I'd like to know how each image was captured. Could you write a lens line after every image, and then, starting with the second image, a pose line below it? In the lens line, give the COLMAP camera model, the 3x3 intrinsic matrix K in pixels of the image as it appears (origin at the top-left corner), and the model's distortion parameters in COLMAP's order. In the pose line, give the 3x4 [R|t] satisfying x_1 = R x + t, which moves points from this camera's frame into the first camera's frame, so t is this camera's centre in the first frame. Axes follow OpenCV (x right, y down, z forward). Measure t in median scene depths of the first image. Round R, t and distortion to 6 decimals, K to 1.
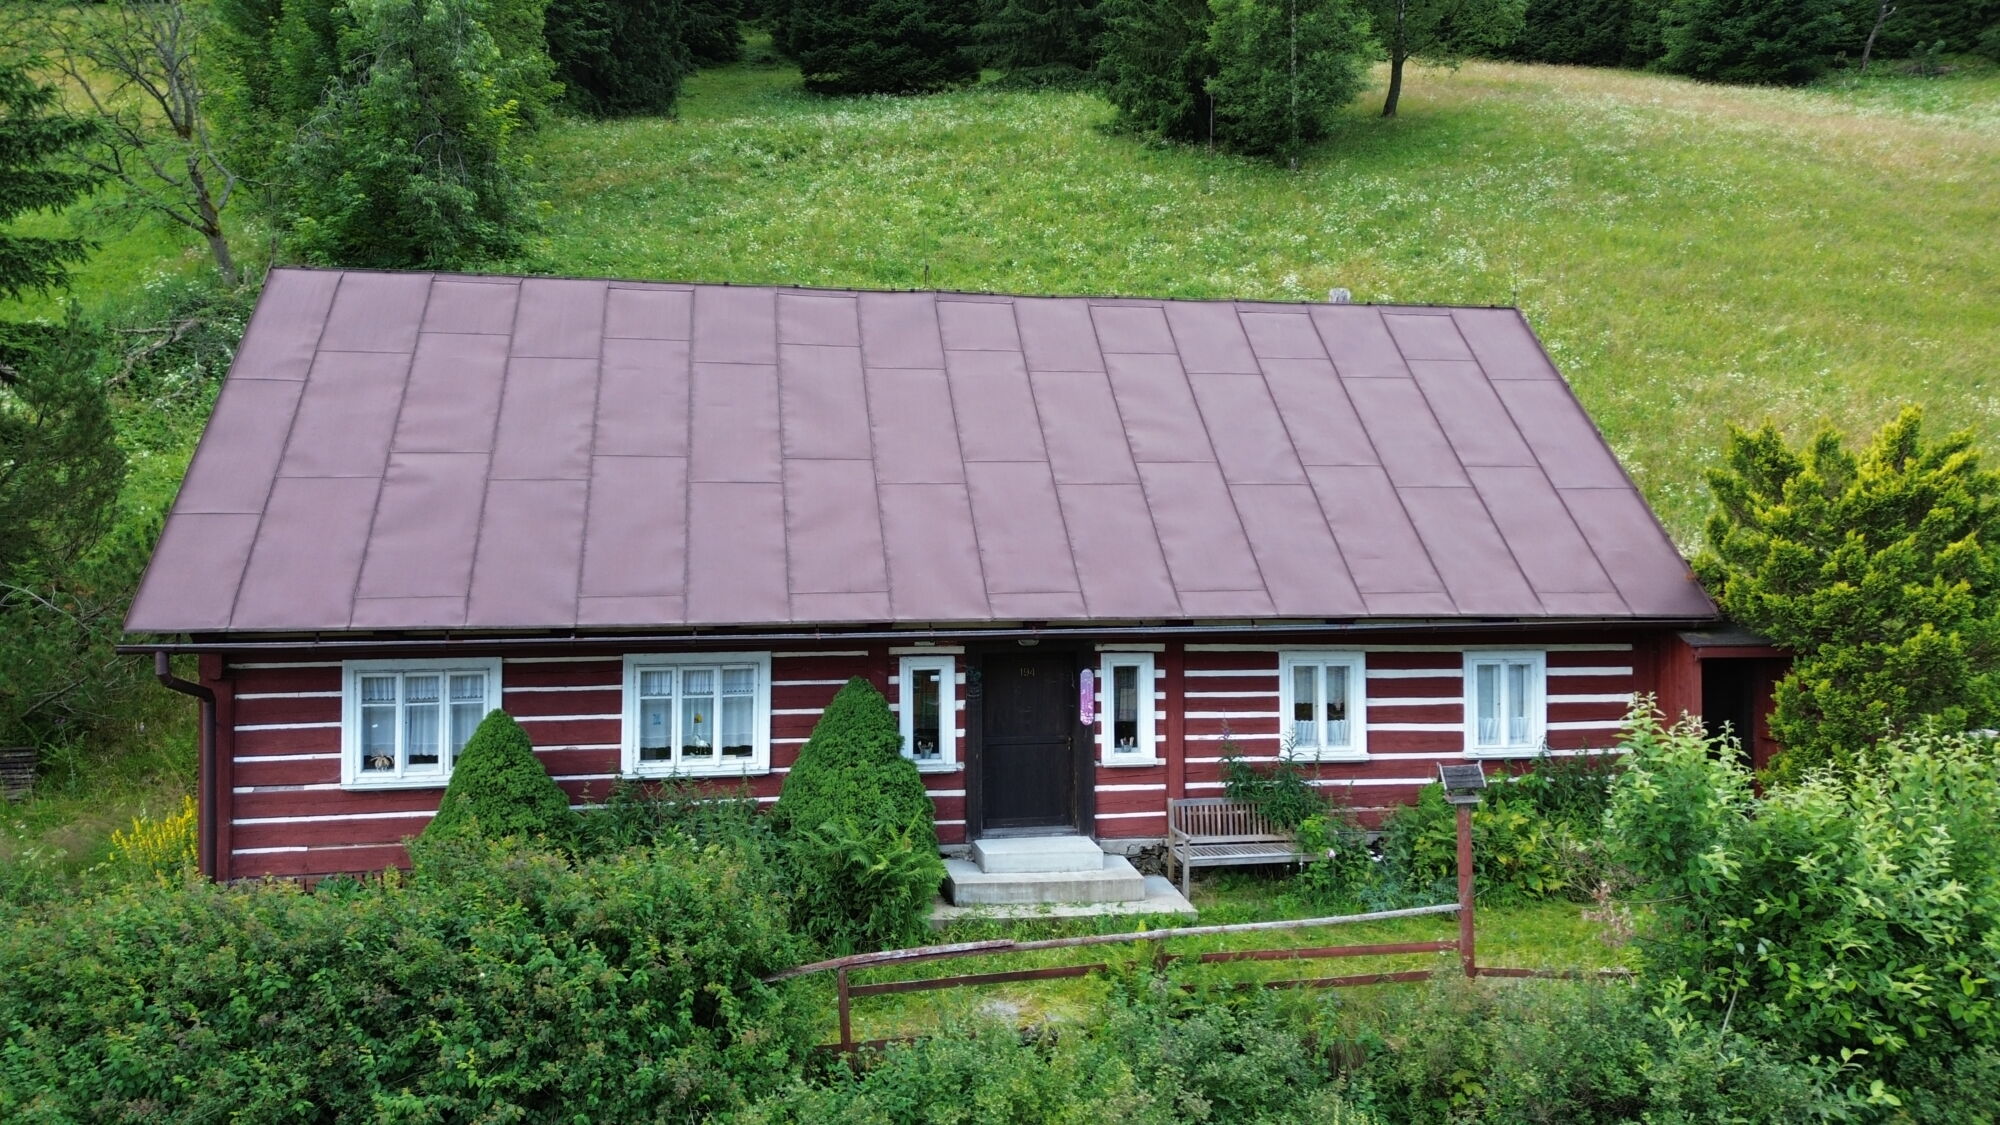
lens RADIAL K [[1429.5, 0, 1000.0], [0, 1429.5, 562.5], [0, 0, 1]] dist [0.051605, -0.002758]
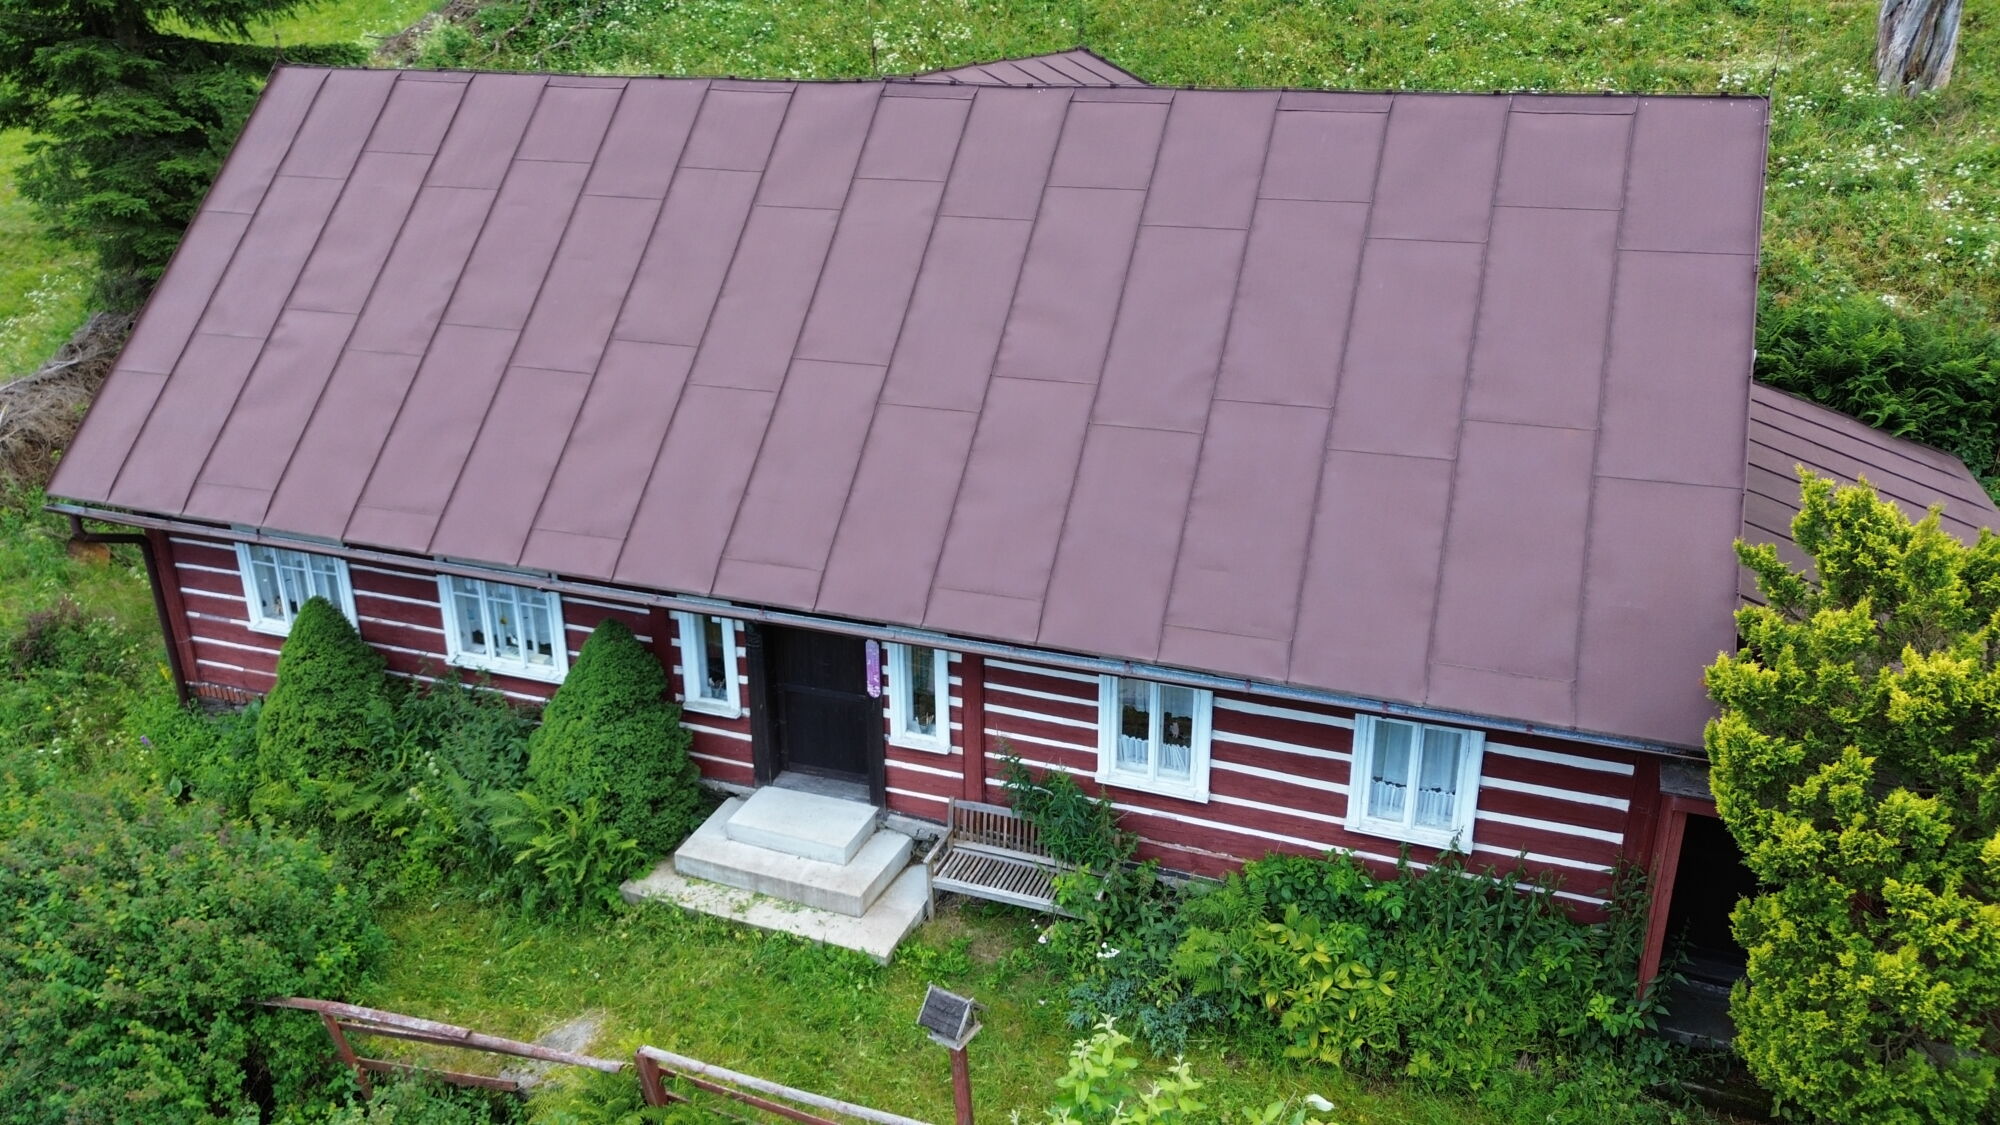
lens RADIAL K [[1458.1, 0, 1000.0], [0, 1458.1, 562.5], [0, 0, 1]] dist [0.075226, -0.001225]
pose [[0.855674, 0.189958, -0.481391, 0.532230], [0.001128, 0.929511, 0.368793, -0.285880], [0.517514, -0.316110, 0.795144, 0.357204]]
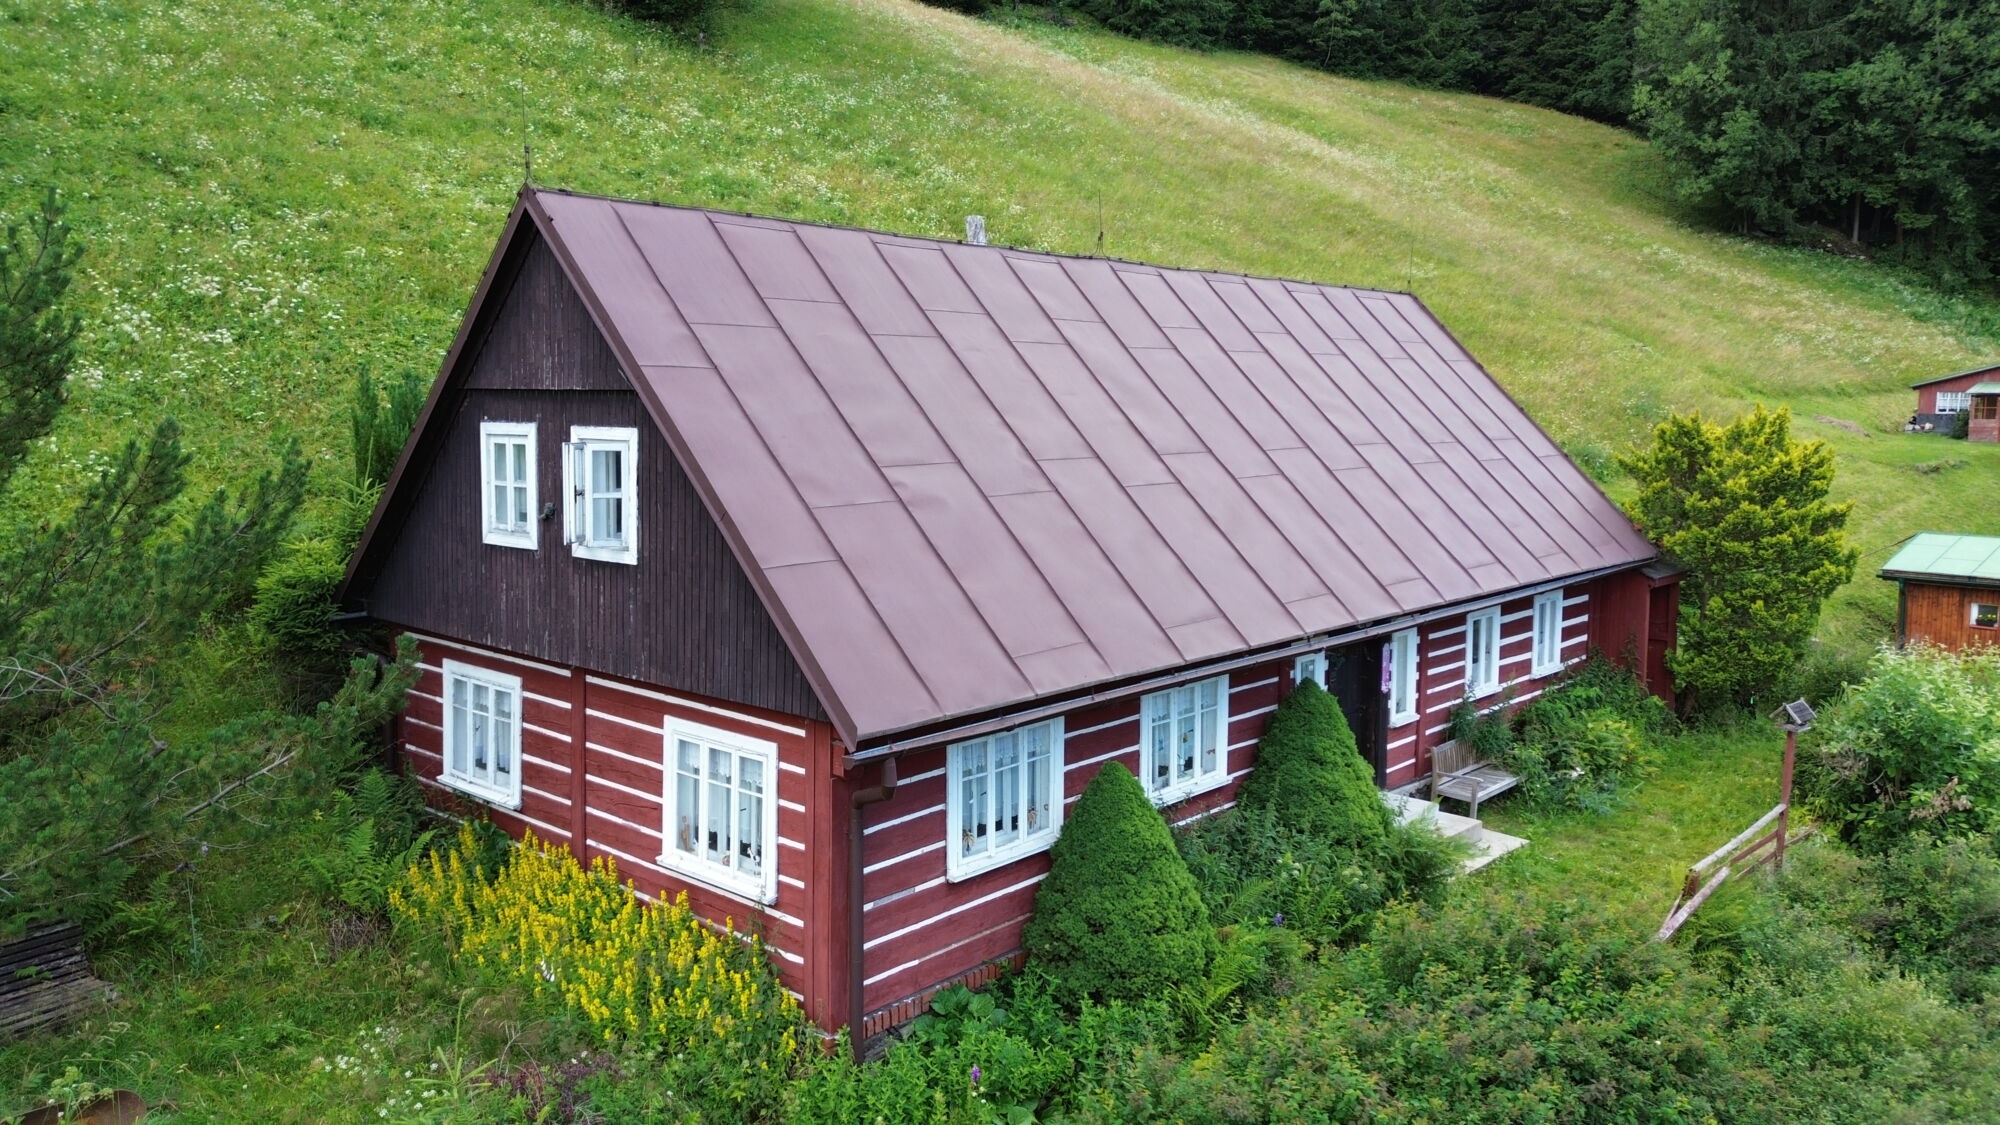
lens RADIAL K [[1429.5, 0, 1000.0], [0, 1429.5, 562.5], [0, 0, 1]] dist [0.051605, -0.002758]
pose [[0.799370, -0.067772, 0.597005, -0.827048], [0.005130, 0.994352, 0.106010, -0.105469], [-0.600817, -0.081678, 0.795202, 0.299483]]
